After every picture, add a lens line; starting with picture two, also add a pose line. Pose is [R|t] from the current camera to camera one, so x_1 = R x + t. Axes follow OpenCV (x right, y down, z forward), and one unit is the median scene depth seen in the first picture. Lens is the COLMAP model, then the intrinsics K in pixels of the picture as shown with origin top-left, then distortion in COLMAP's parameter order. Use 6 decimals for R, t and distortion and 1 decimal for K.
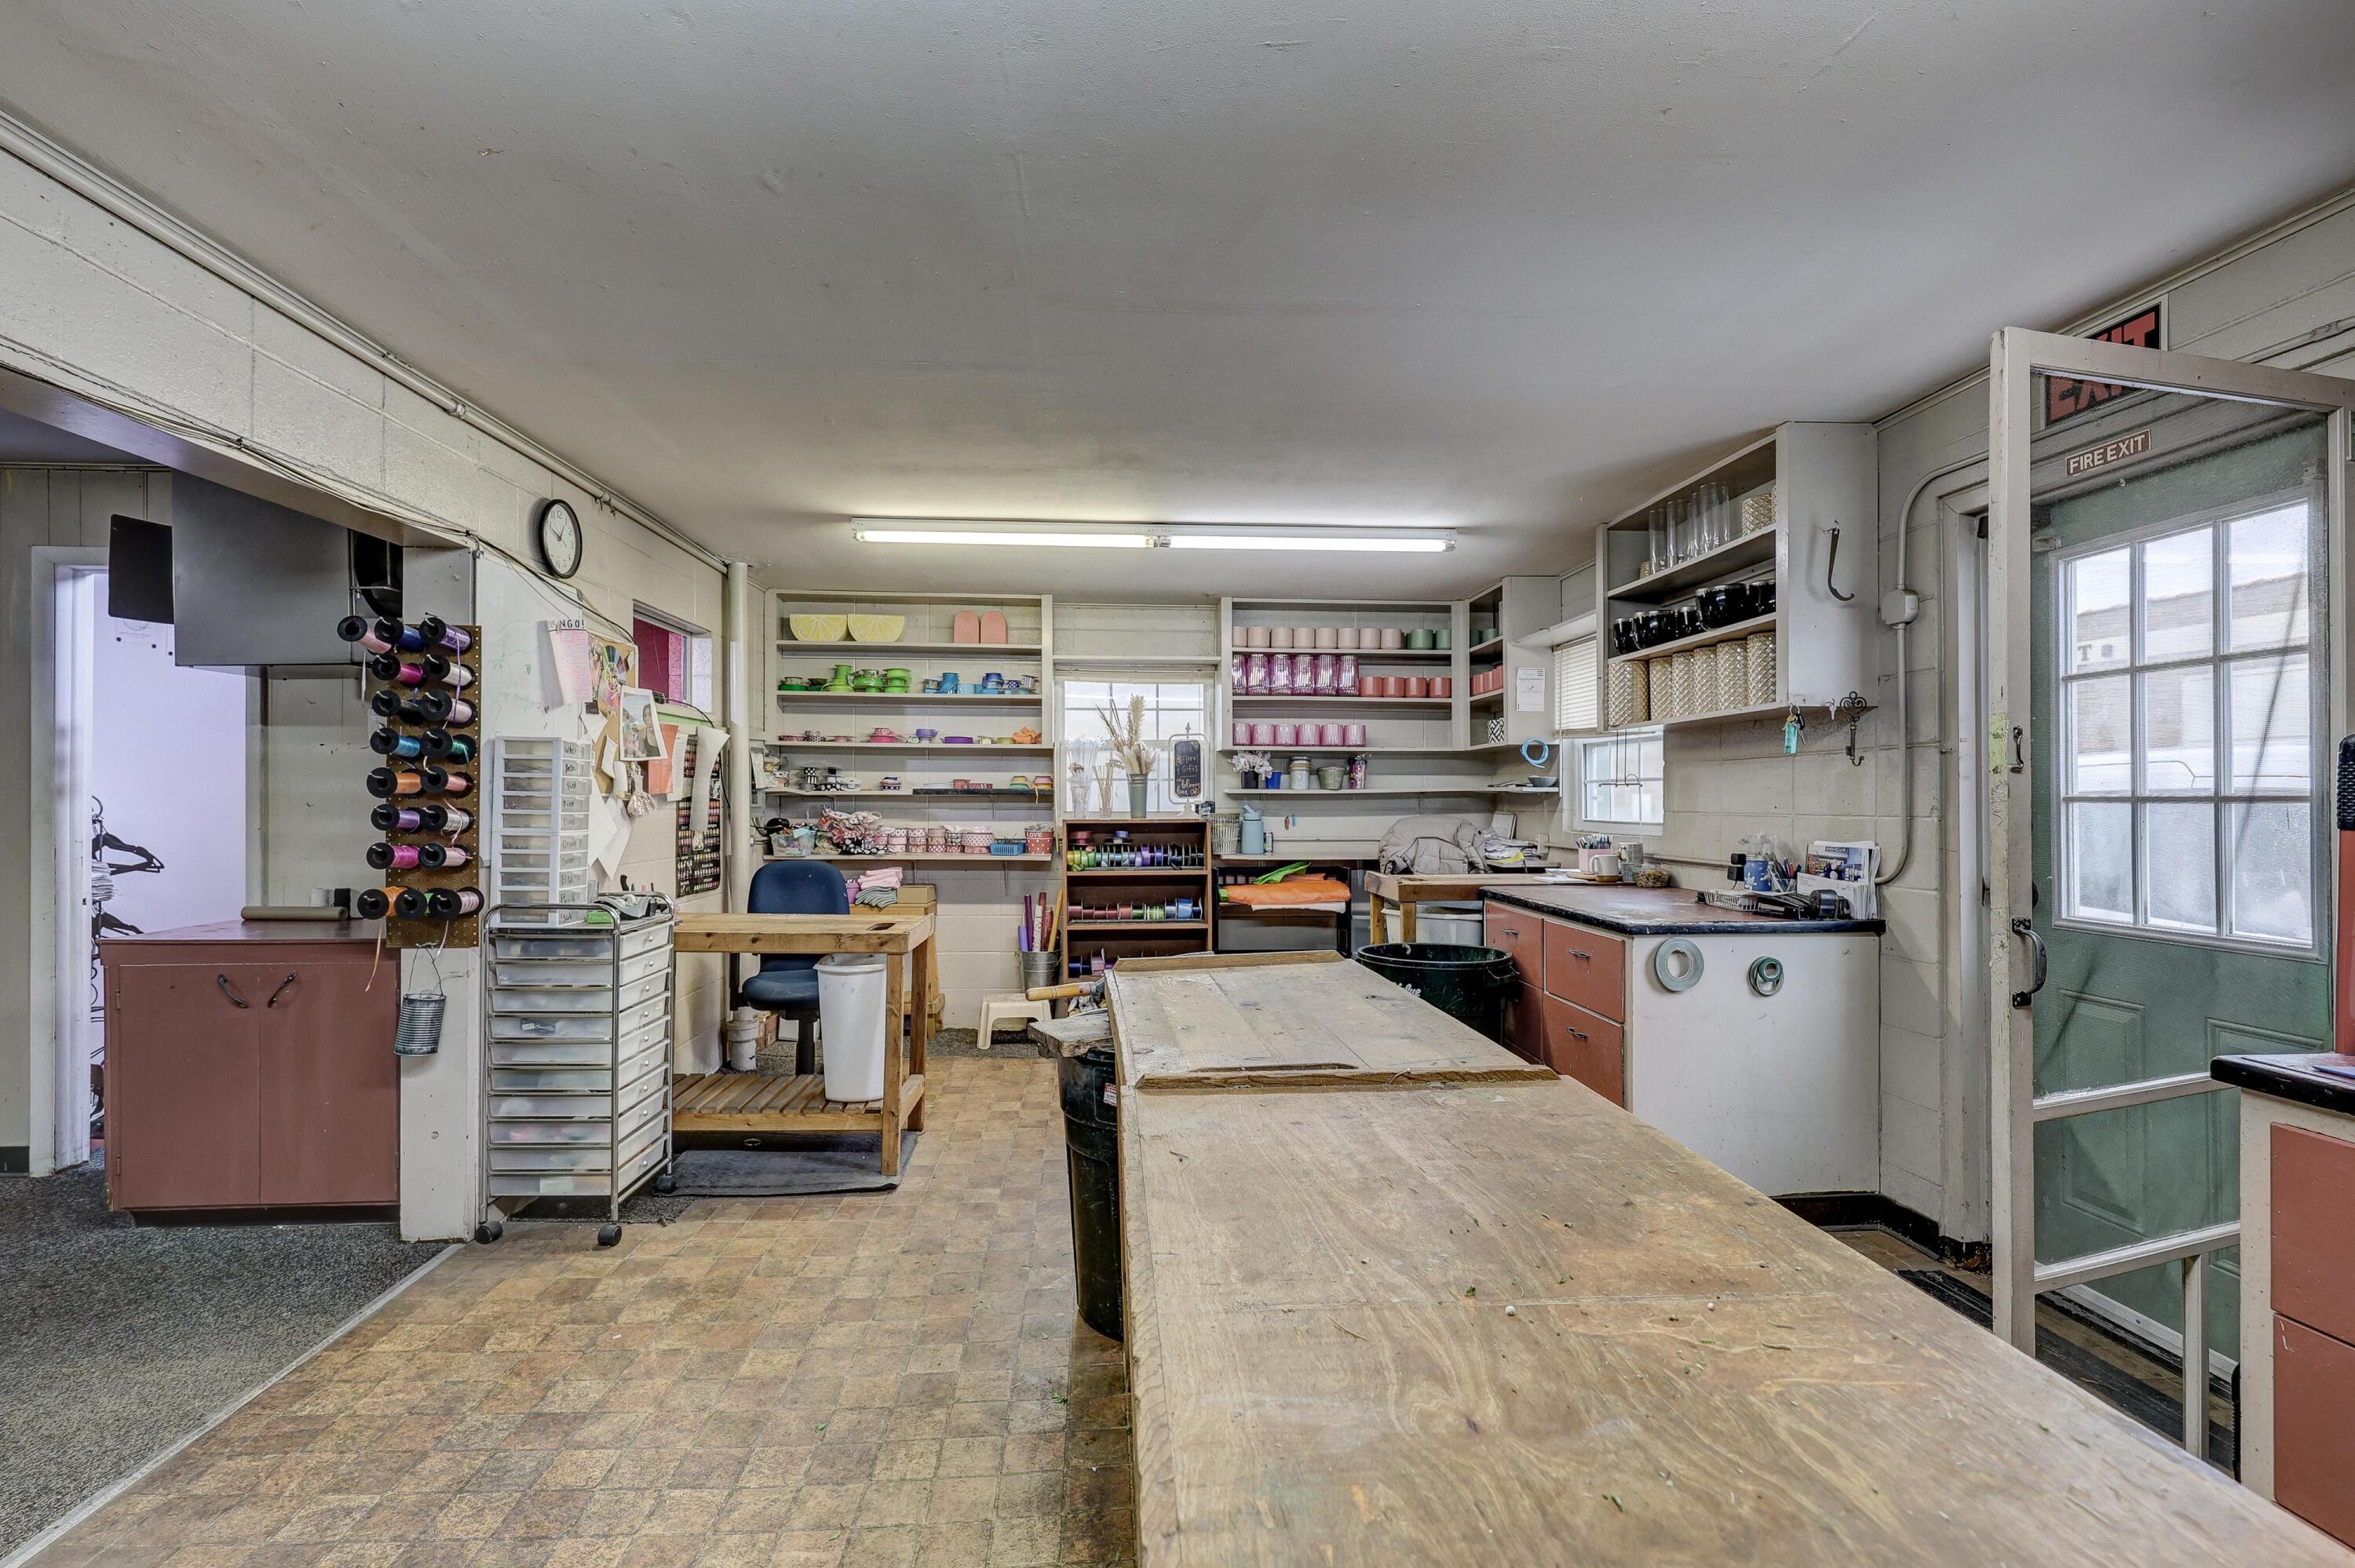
lens RADIAL K [[1088.7, 0, 1204.8], [0, 1088.7, 782.3], [0, 0, 1]] dist [0.001051, -0.000022]
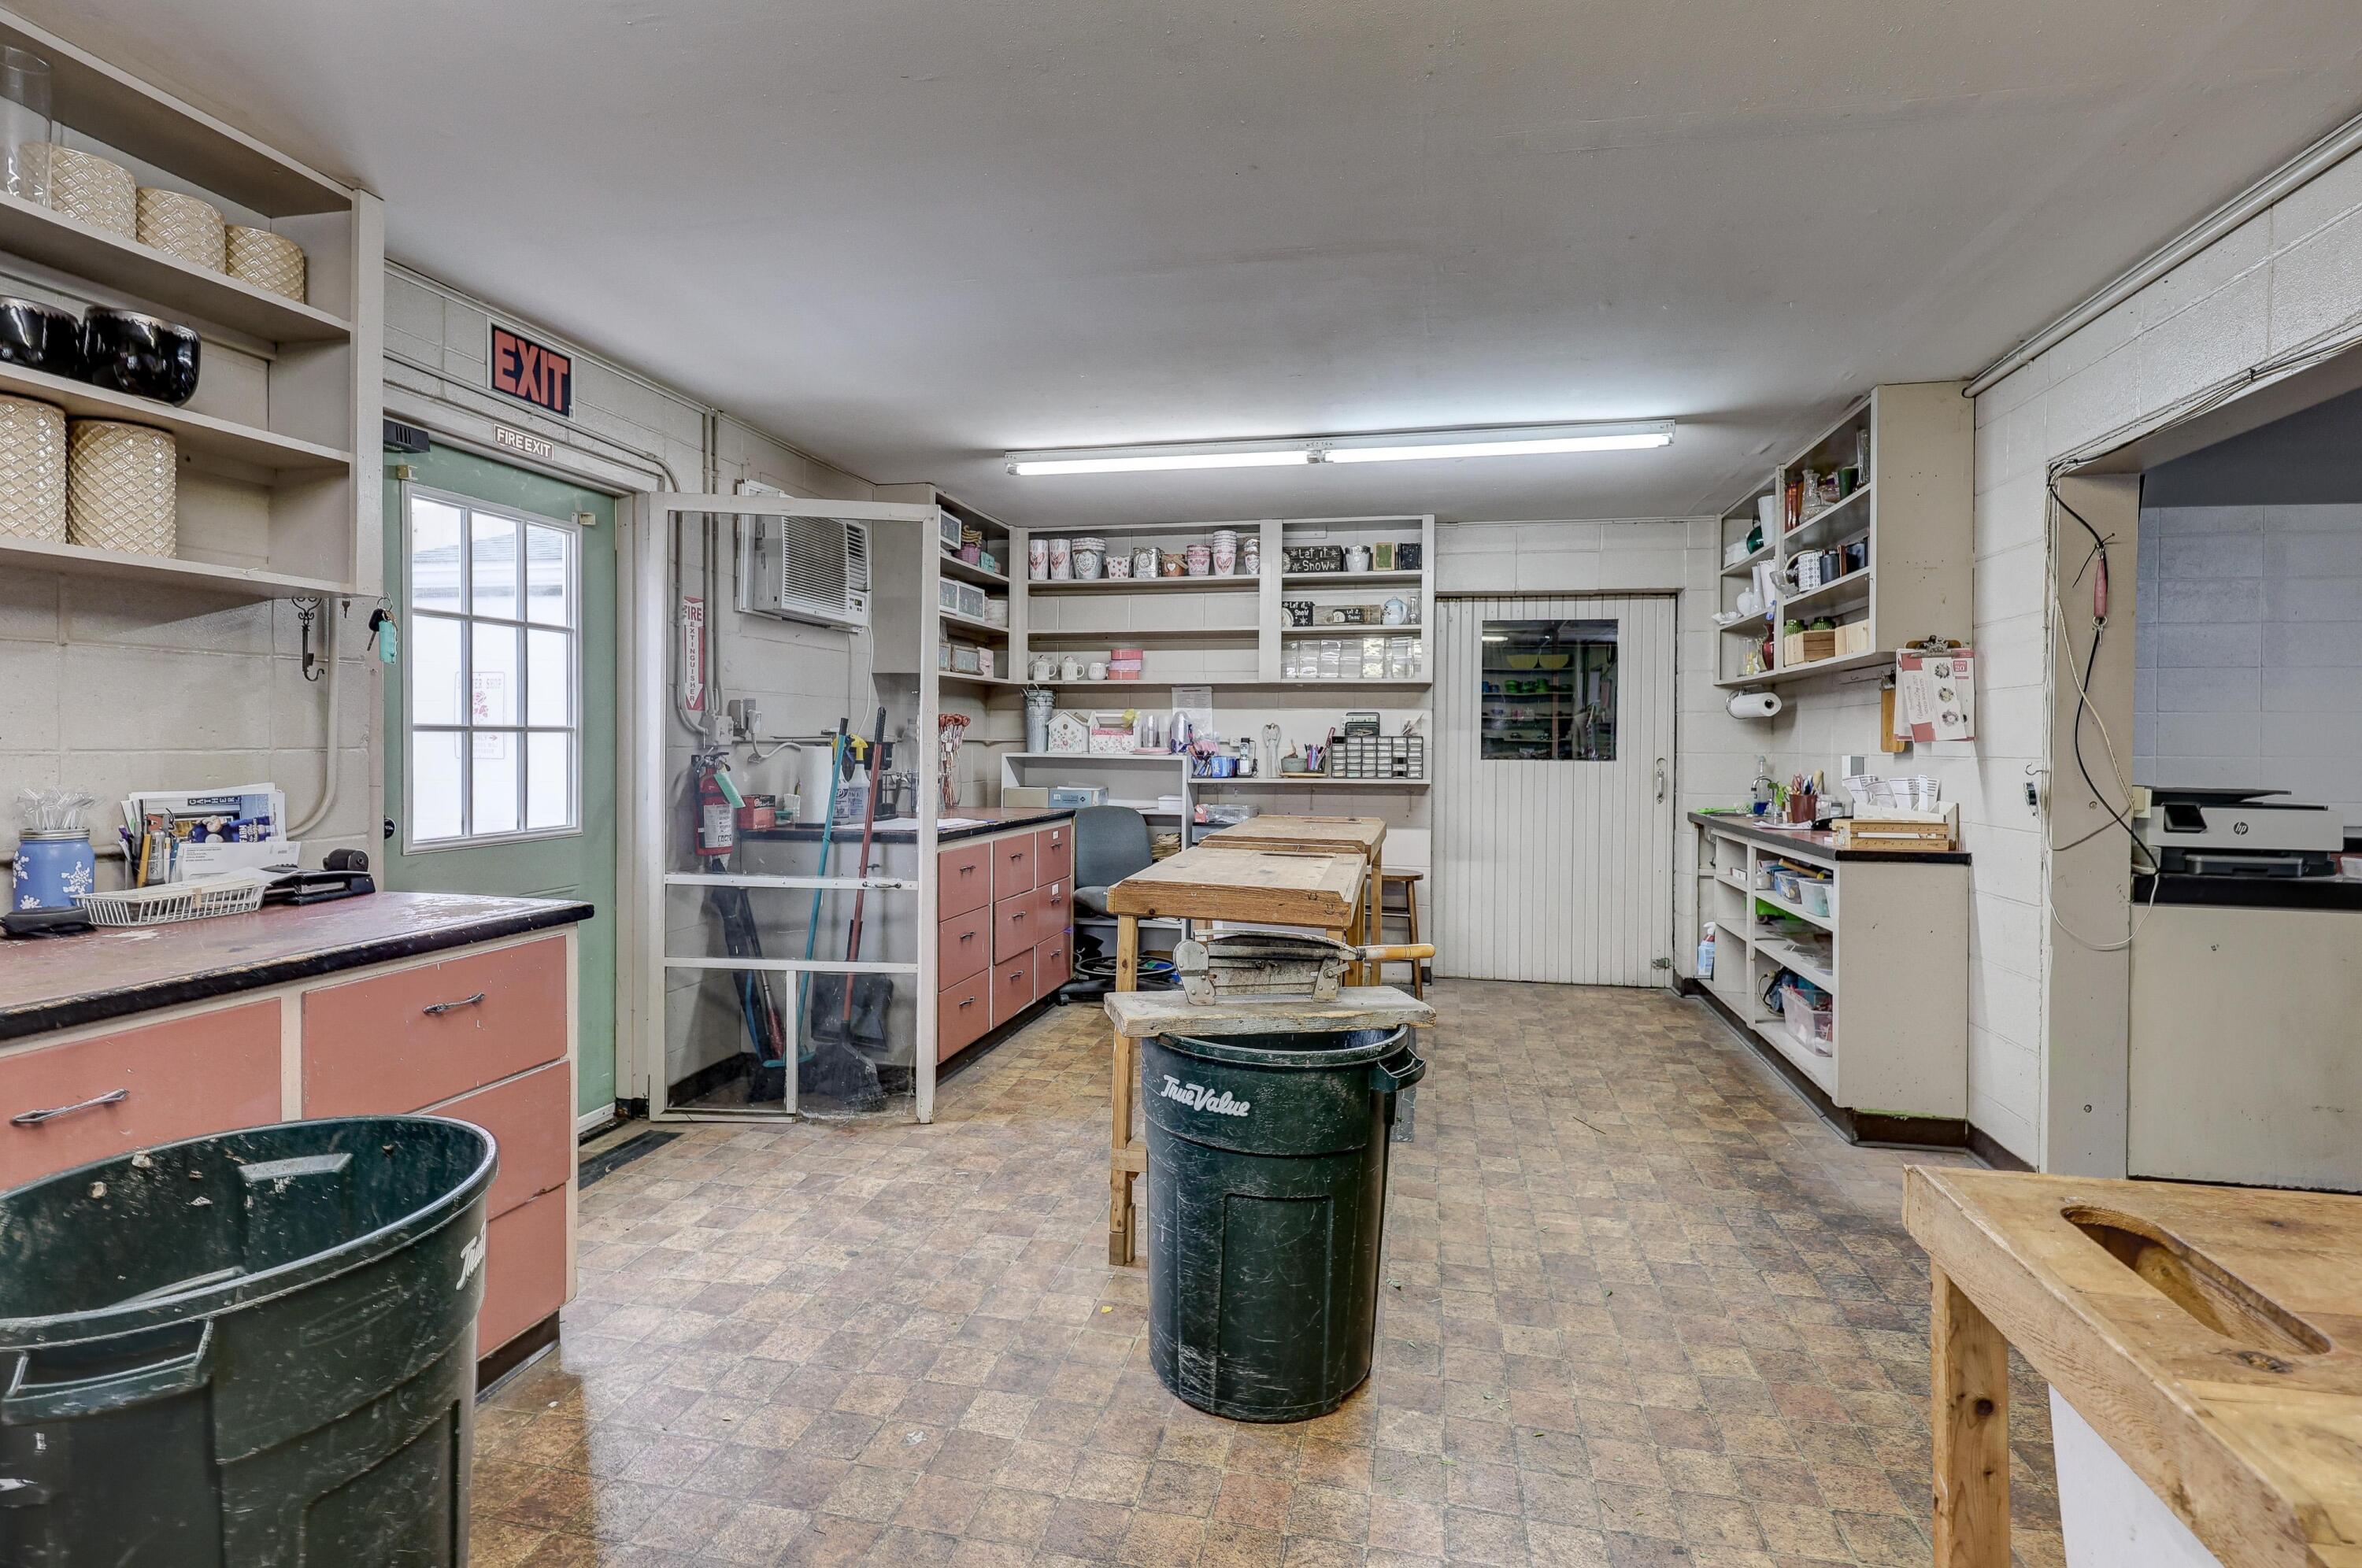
lens RADIAL K [[1137.5, 0, 1181.5], [0, 1137.5, 752.2], [0, 0, 1]] dist [-0.001076, -0.000396]
pose [[-0.950907, -0.008417, 0.309362, -0.249184], [-0.009850, 0.999947, -0.003069, 0.036985], [-0.309319, -0.005965, -0.950940, 1.923224]]
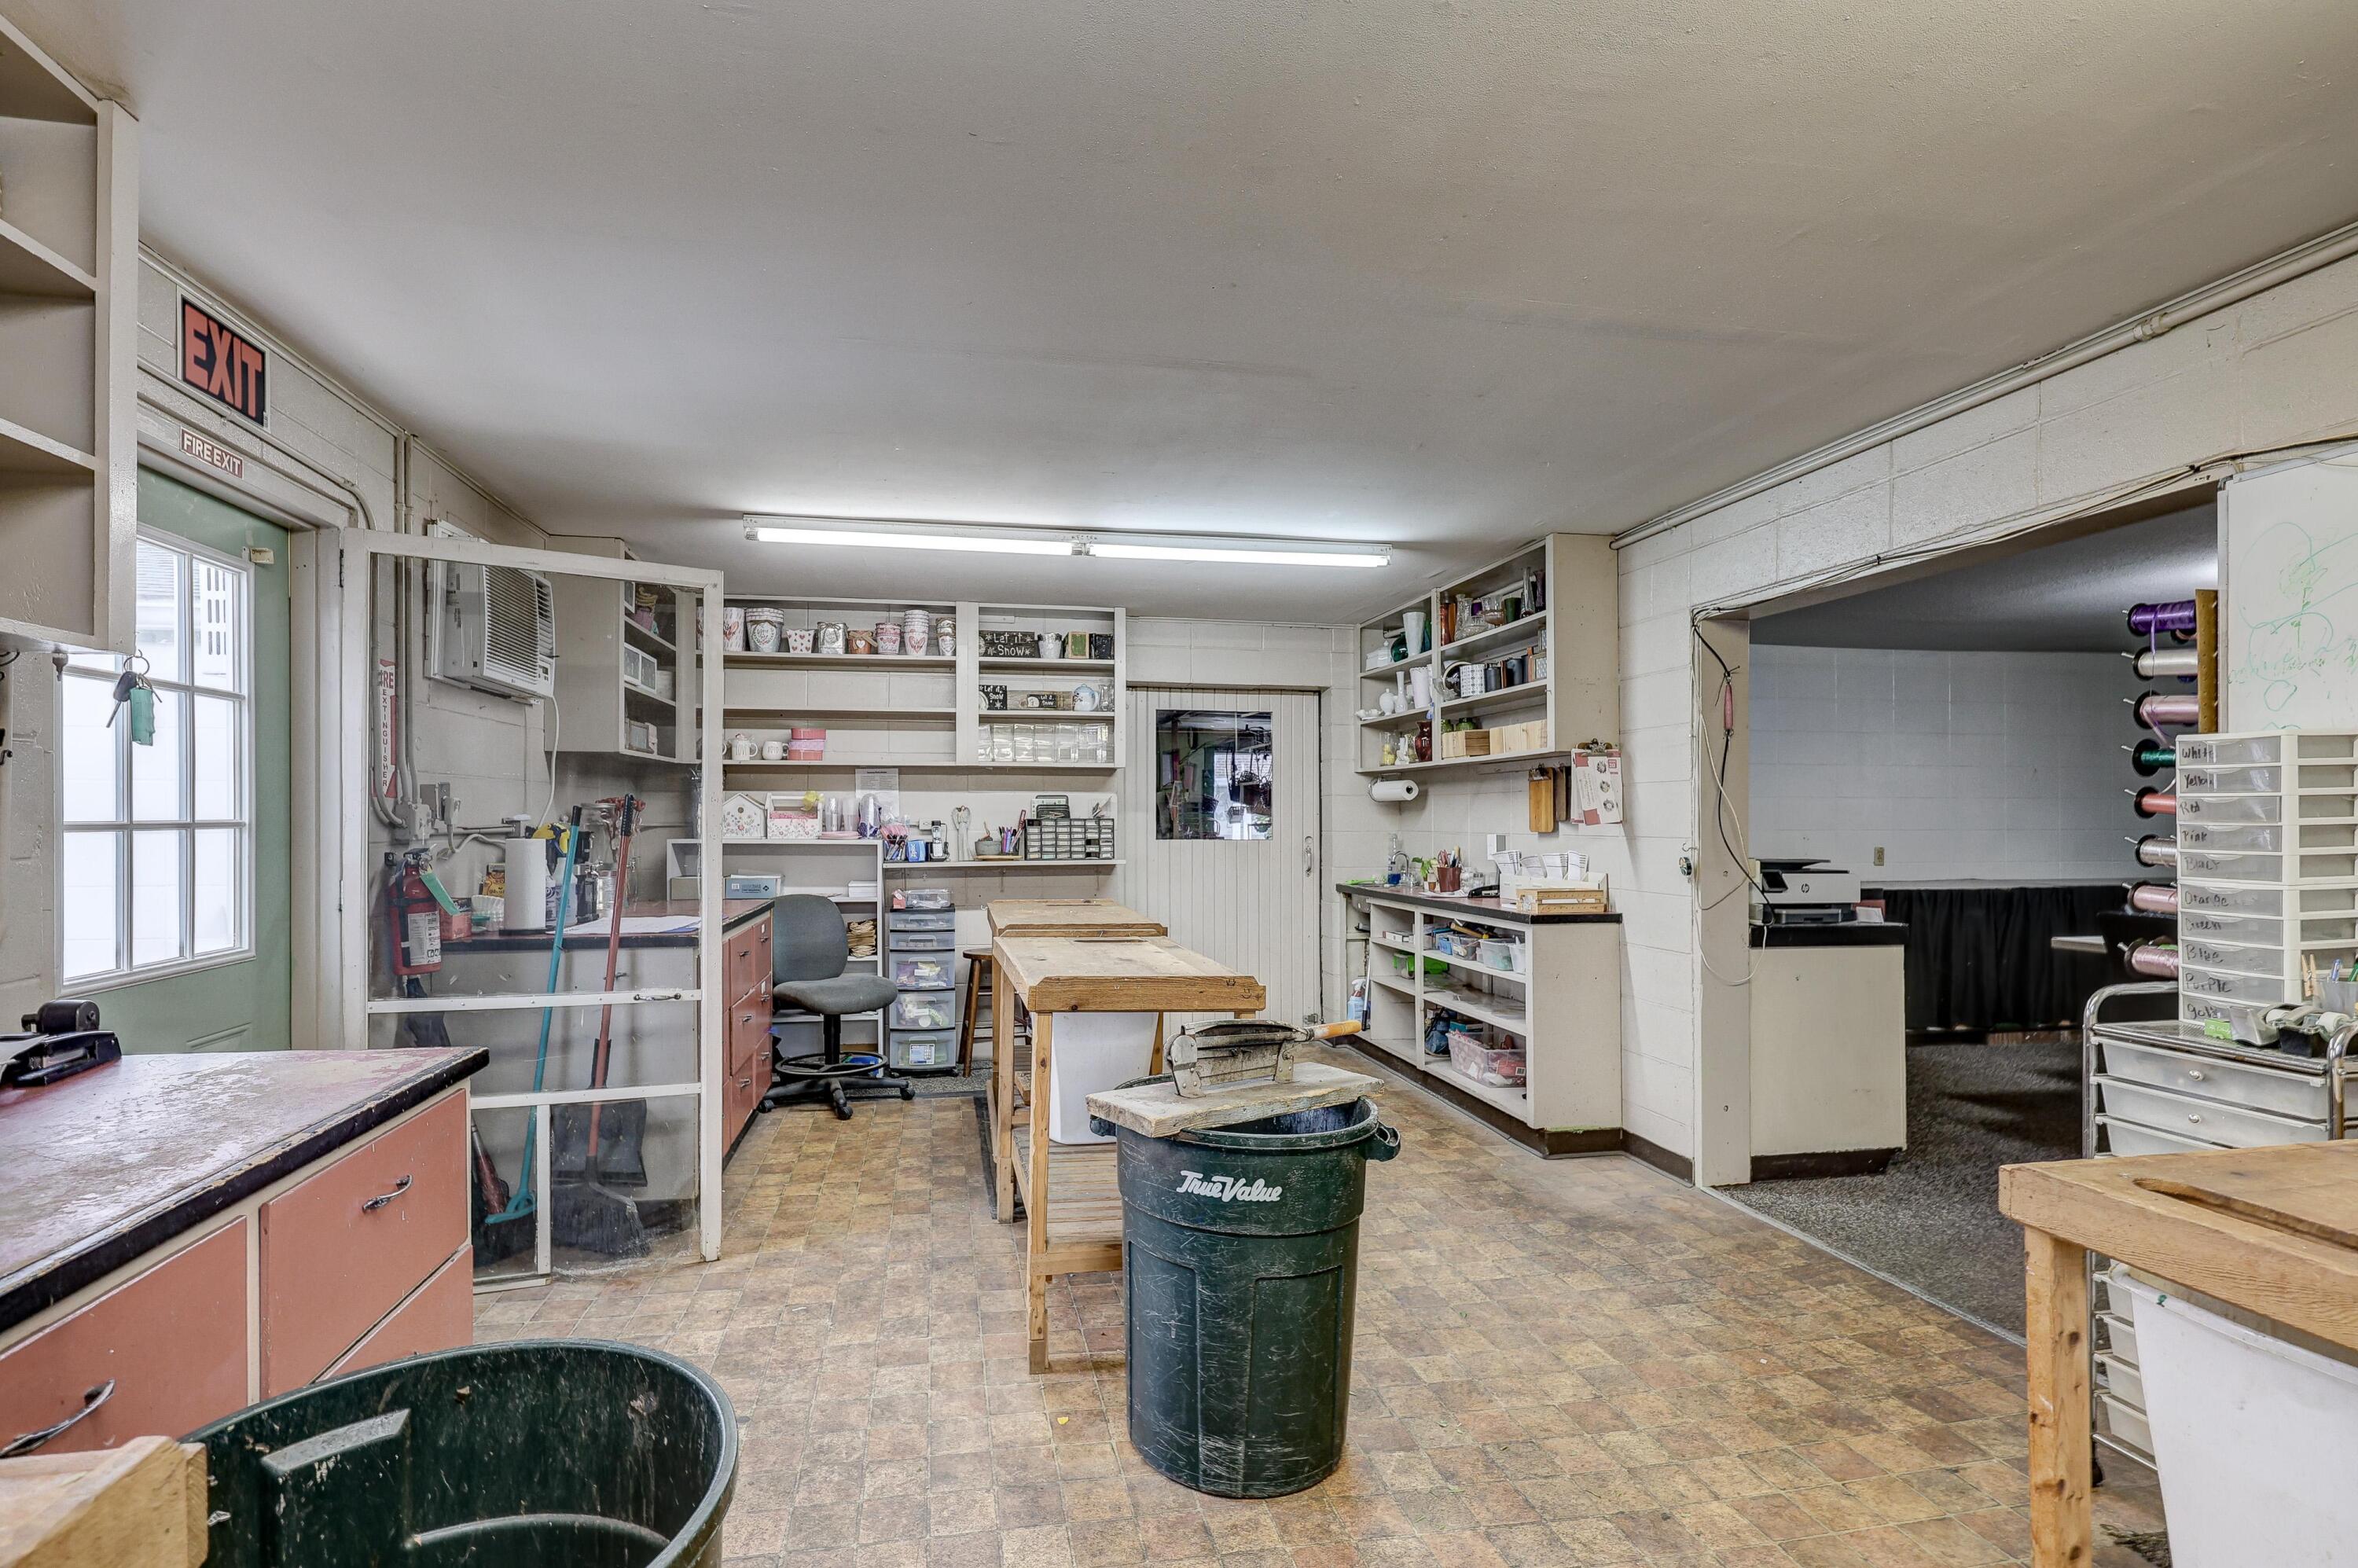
lens RADIAL K [[1123.3, 0, 1134.6], [0, 1123.3, 813.1], [0, 0, 1]] dist [0.000588, -0.000373]
pose [[-0.997309, 0.000288, -0.073307, 0.110603], [0.001464, 0.999871, -0.015990, 0.020572], [0.073293, -0.016055, -0.997181, 1.960739]]
